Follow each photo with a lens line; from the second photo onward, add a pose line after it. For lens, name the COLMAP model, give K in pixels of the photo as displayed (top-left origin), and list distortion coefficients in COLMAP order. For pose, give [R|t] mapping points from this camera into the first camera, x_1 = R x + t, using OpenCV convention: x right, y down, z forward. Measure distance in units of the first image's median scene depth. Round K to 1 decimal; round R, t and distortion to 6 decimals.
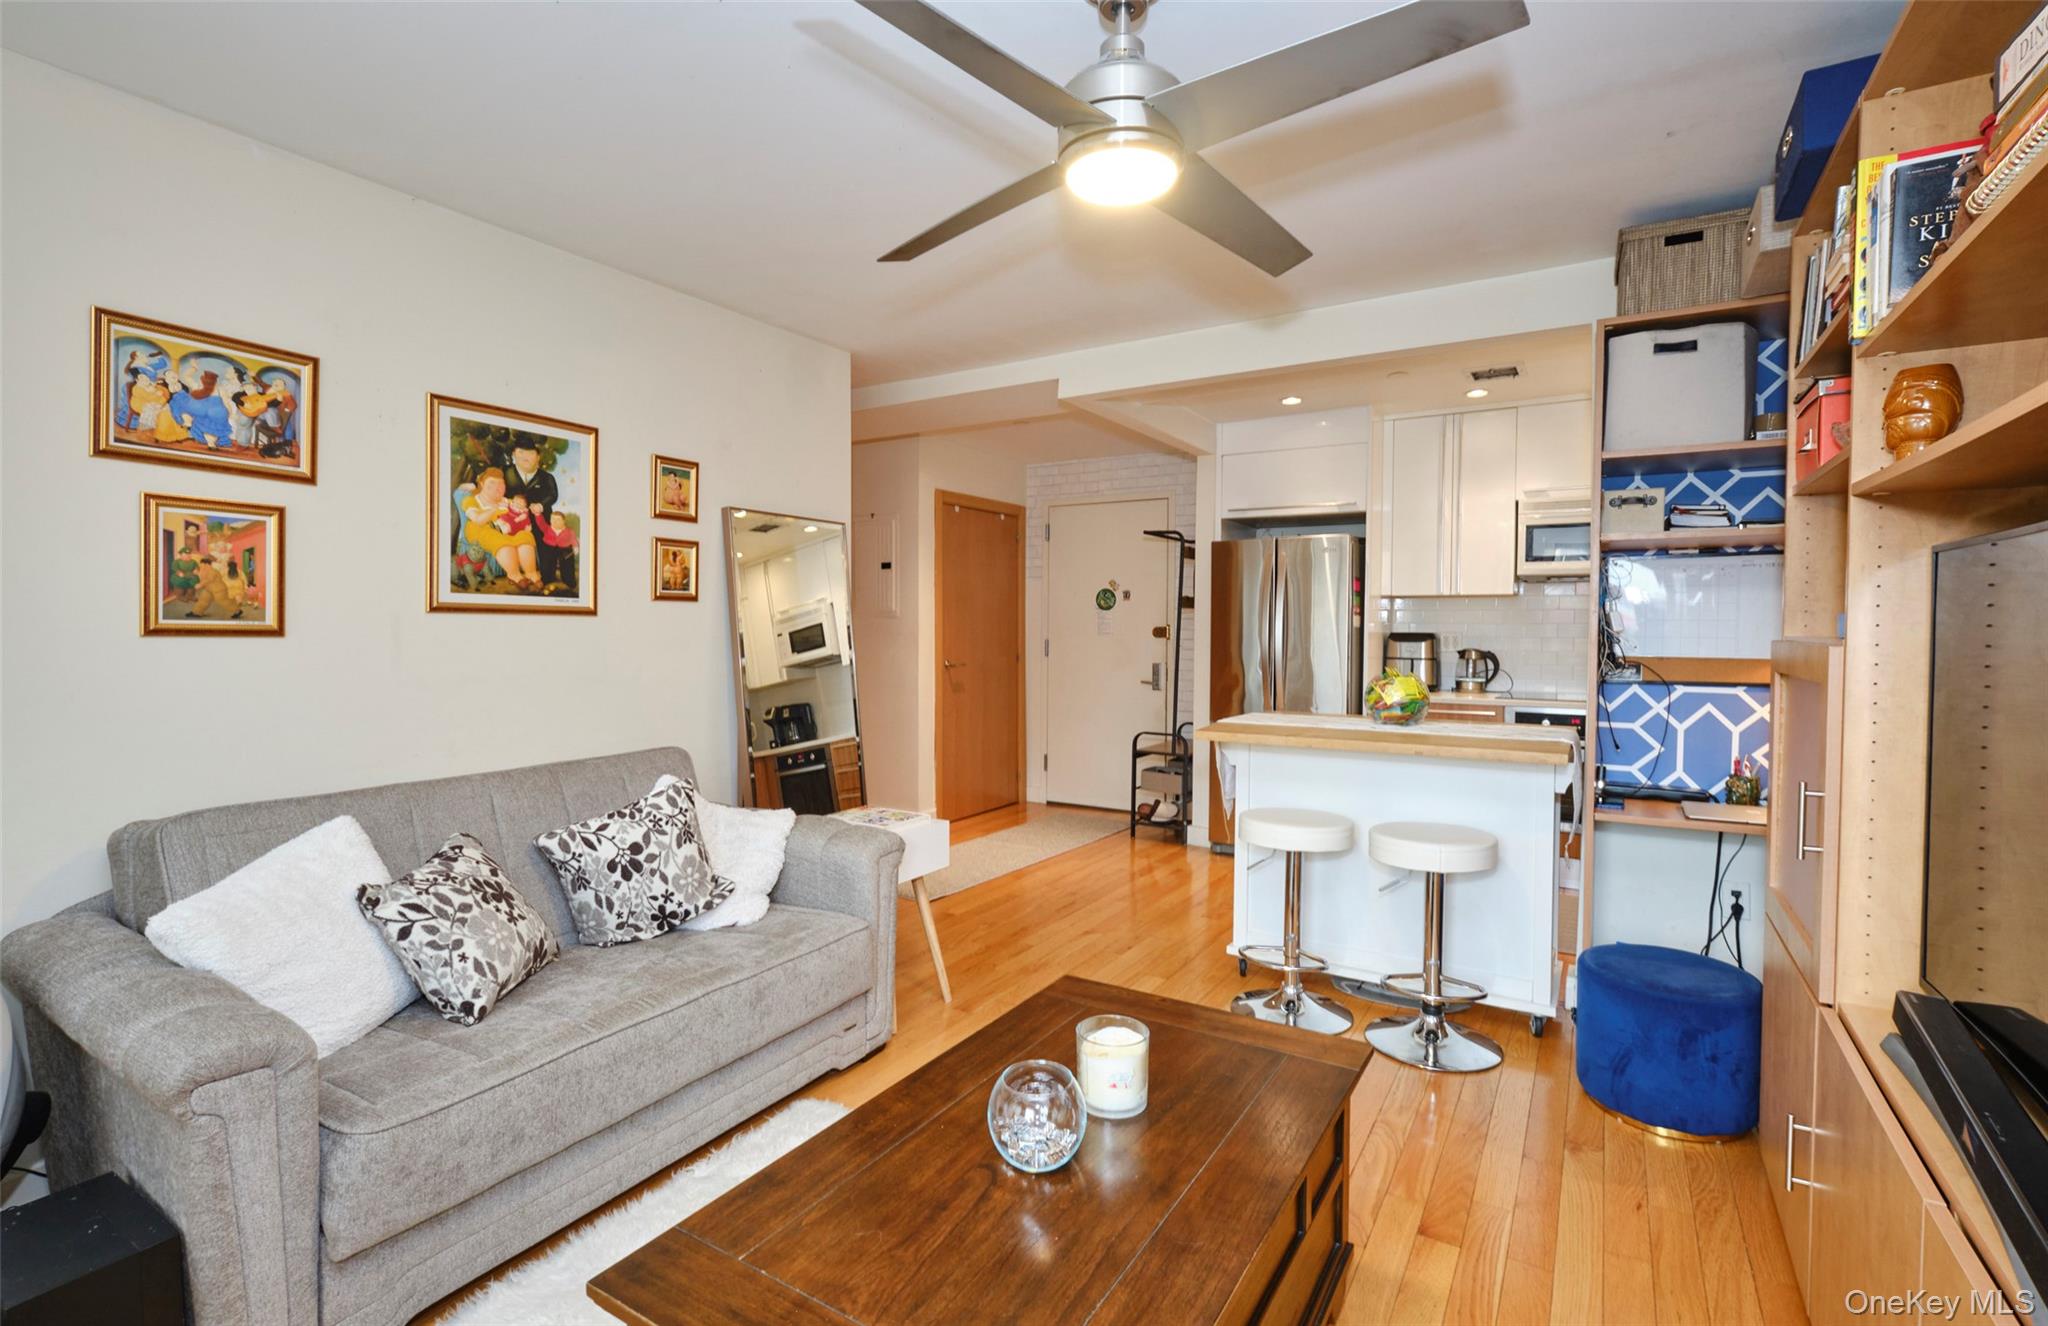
lens RADIAL K [[949.6, 0, 1024.1], [0, 949.6, 652.5], [0, 0, 1]] dist [0.001542, 0.000167]
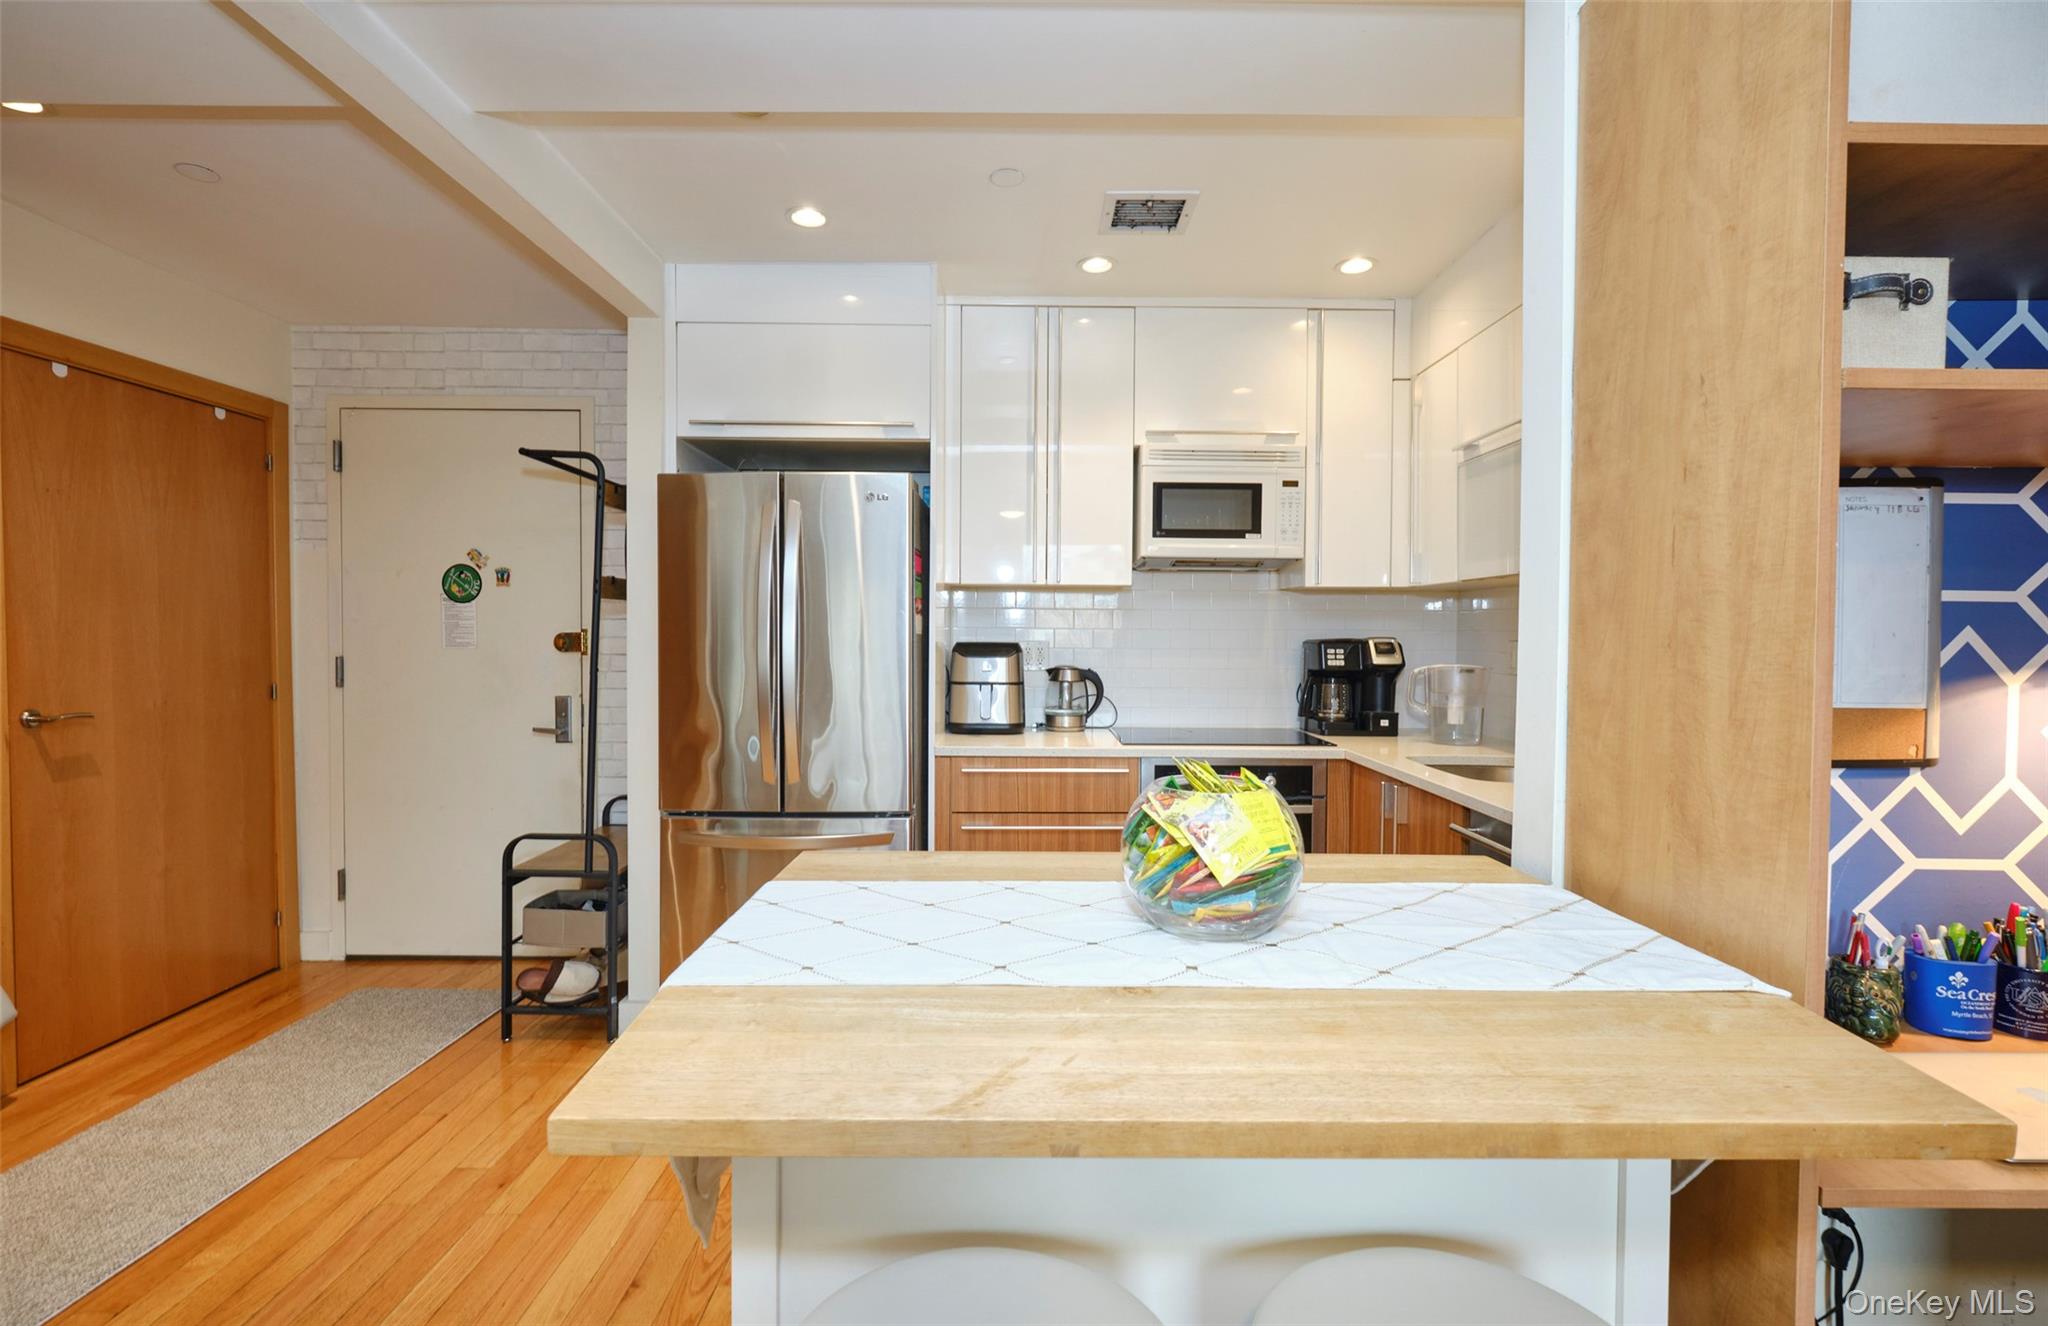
lens RADIAL K [[928.5, 0, 1024.3], [0, 928.5, 655.4], [0, 0, 1]] dist [-0.003916, 0.000651]
pose [[0.847575, -0.012282, 0.530534, 0.173055], [0.012469, 0.999917, 0.003228, -0.025638], [-0.530530, 0.003879, 0.847658, 0.824043]]
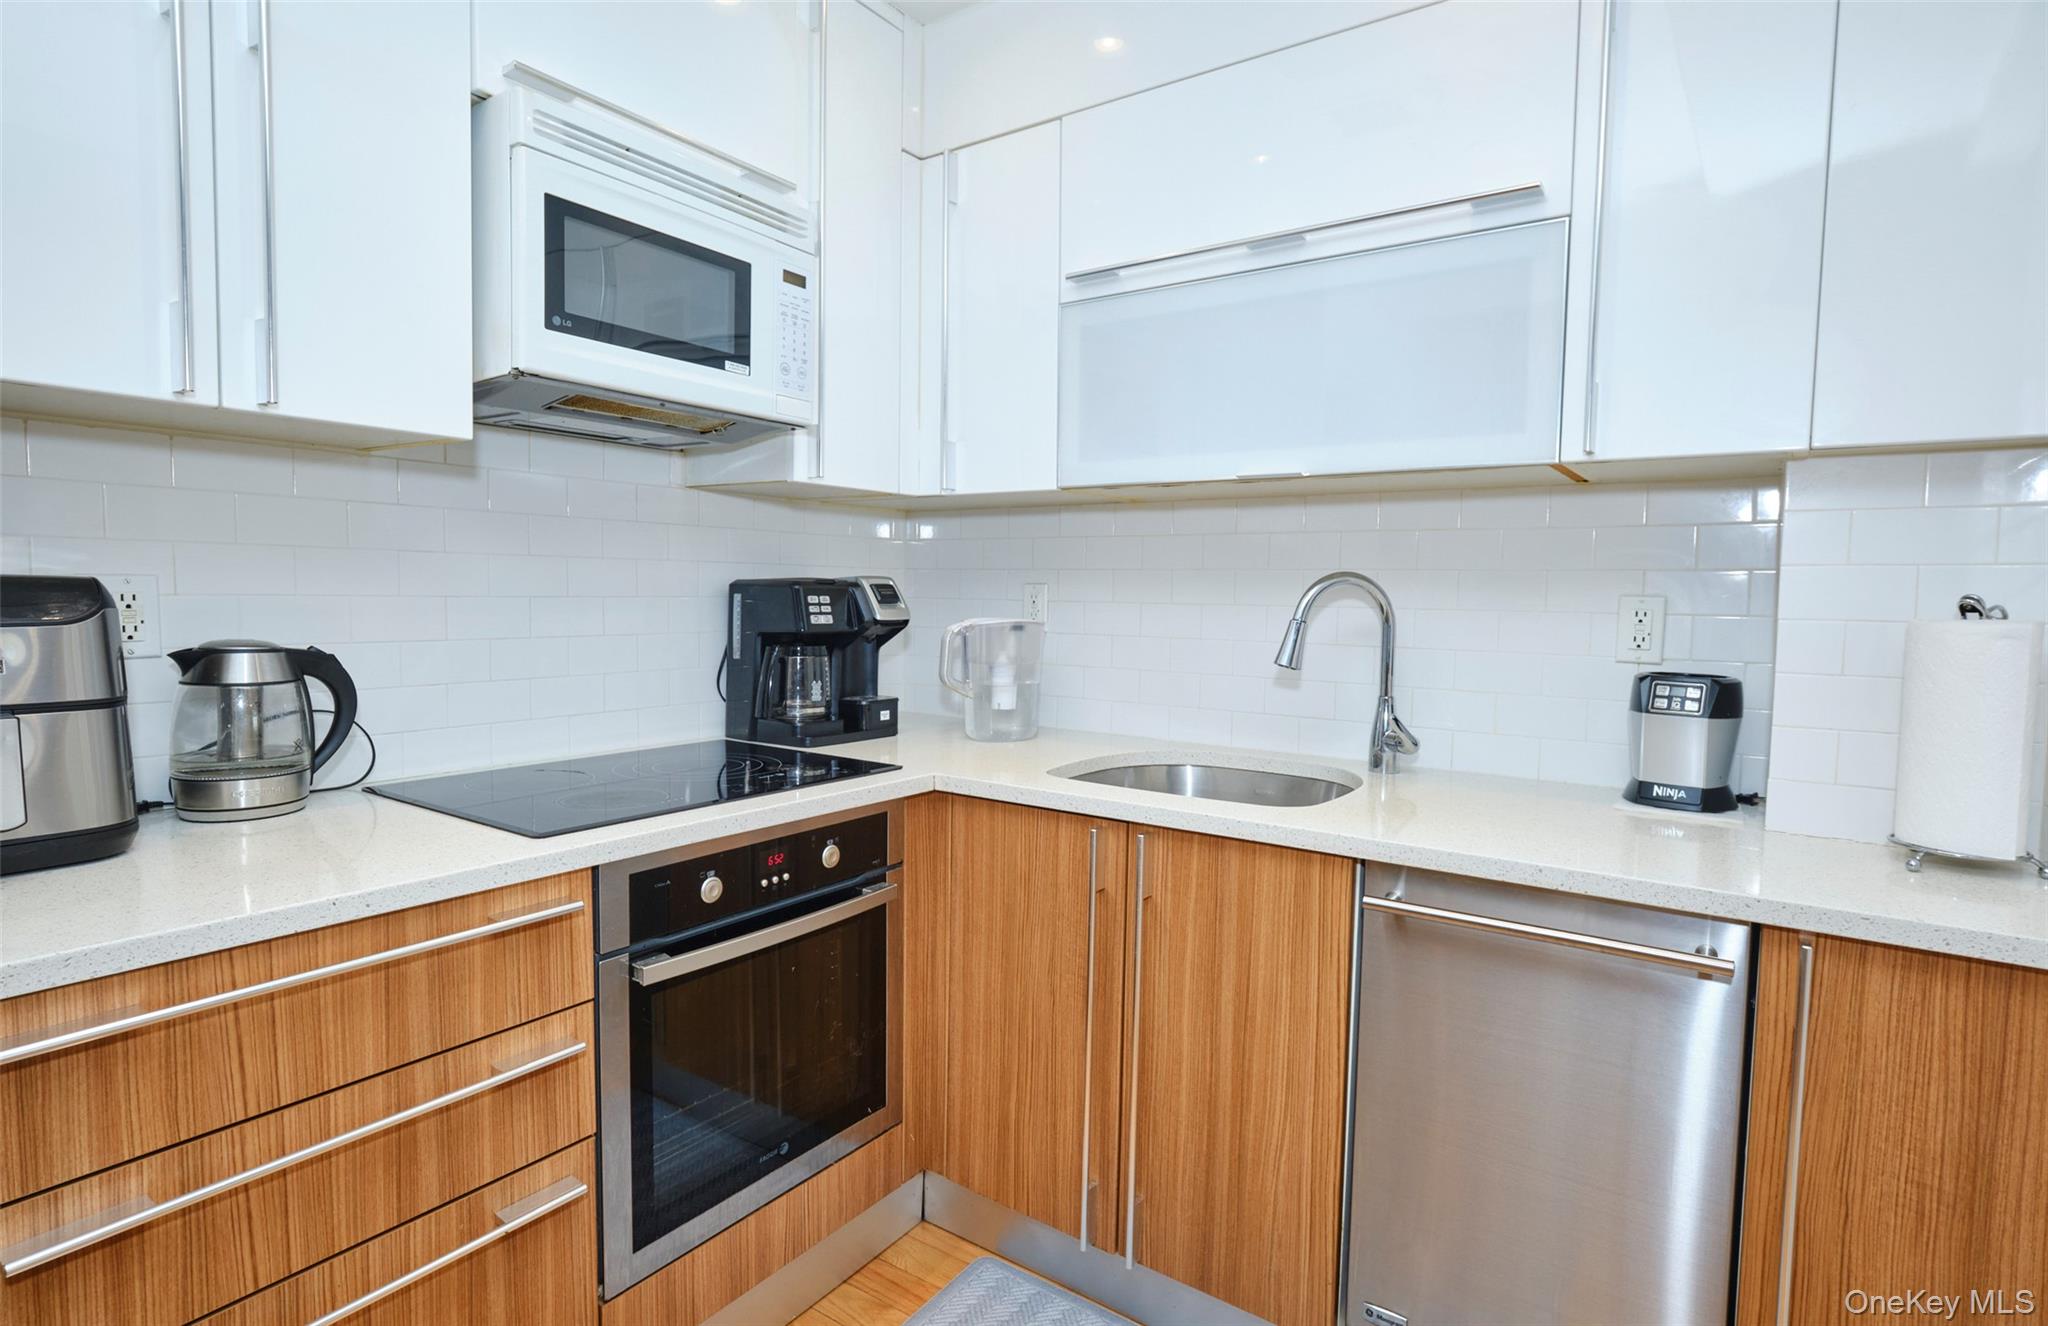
lens RADIAL K [[1027.4, 0, 1024.0], [0, 1027.4, 654.3], [0, 0, 1]] dist [-0.002956, -0.000185]
pose [[0.053366, -0.065463, 0.996427, 0.382326], [0.012807, 0.997812, 0.064868, -0.029039], [-0.998493, 0.009300, 0.054088, 1.408633]]
